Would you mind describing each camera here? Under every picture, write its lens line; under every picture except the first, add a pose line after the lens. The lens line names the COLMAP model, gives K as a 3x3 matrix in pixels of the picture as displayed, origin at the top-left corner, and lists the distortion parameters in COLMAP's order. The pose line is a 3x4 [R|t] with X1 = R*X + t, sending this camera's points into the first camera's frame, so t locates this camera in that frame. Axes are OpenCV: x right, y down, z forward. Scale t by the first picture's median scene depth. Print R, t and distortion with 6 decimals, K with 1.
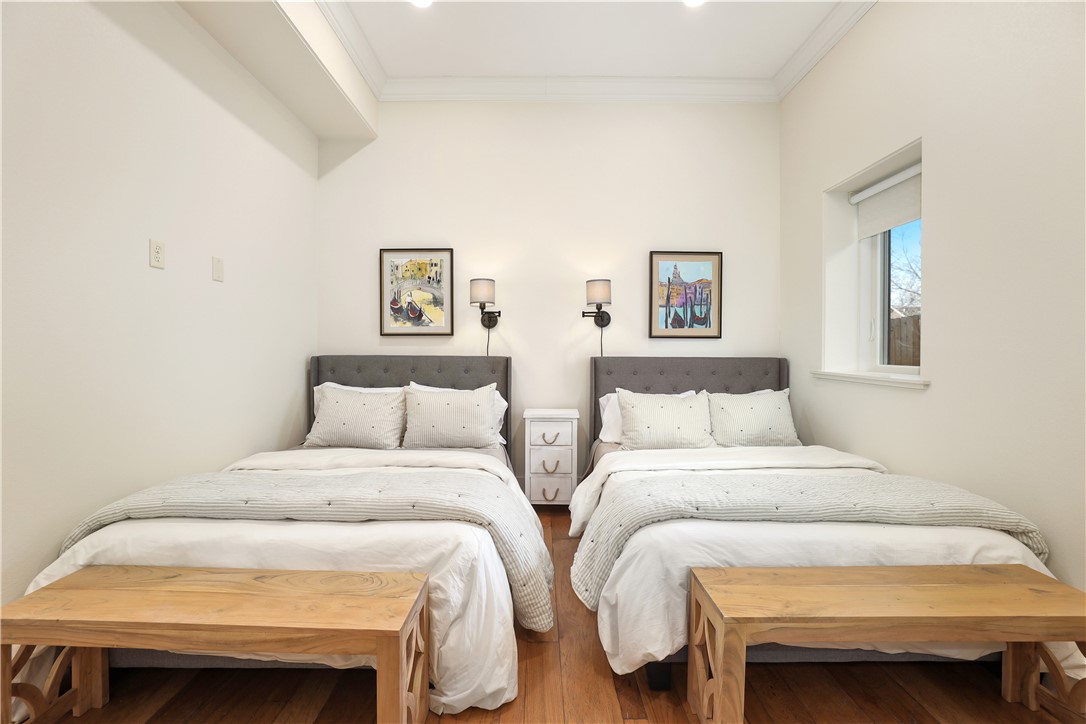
lens RADIAL K [[465.9, 0, 541.4], [0, 465.9, 357.2], [0, 0, 1]] dist [-0.024537, 0.000669]
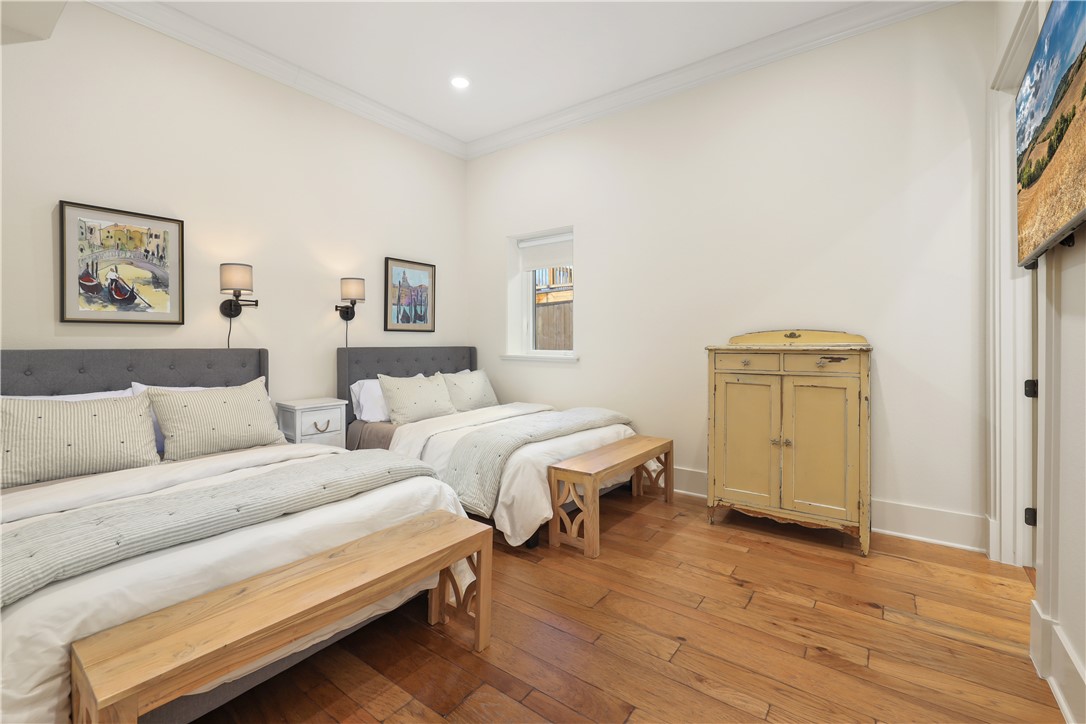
lens RADIAL K [[465.9, 0, 545.9], [0, 465.9, 351.2], [0, 0, 1]] dist [-0.024537, 0.000669]
pose [[0.590741, -0.019086, 0.806635, -0.474341], [0.013224, 0.999815, 0.013972, -0.001309], [-0.806753, 0.002413, 0.590884, -0.014555]]
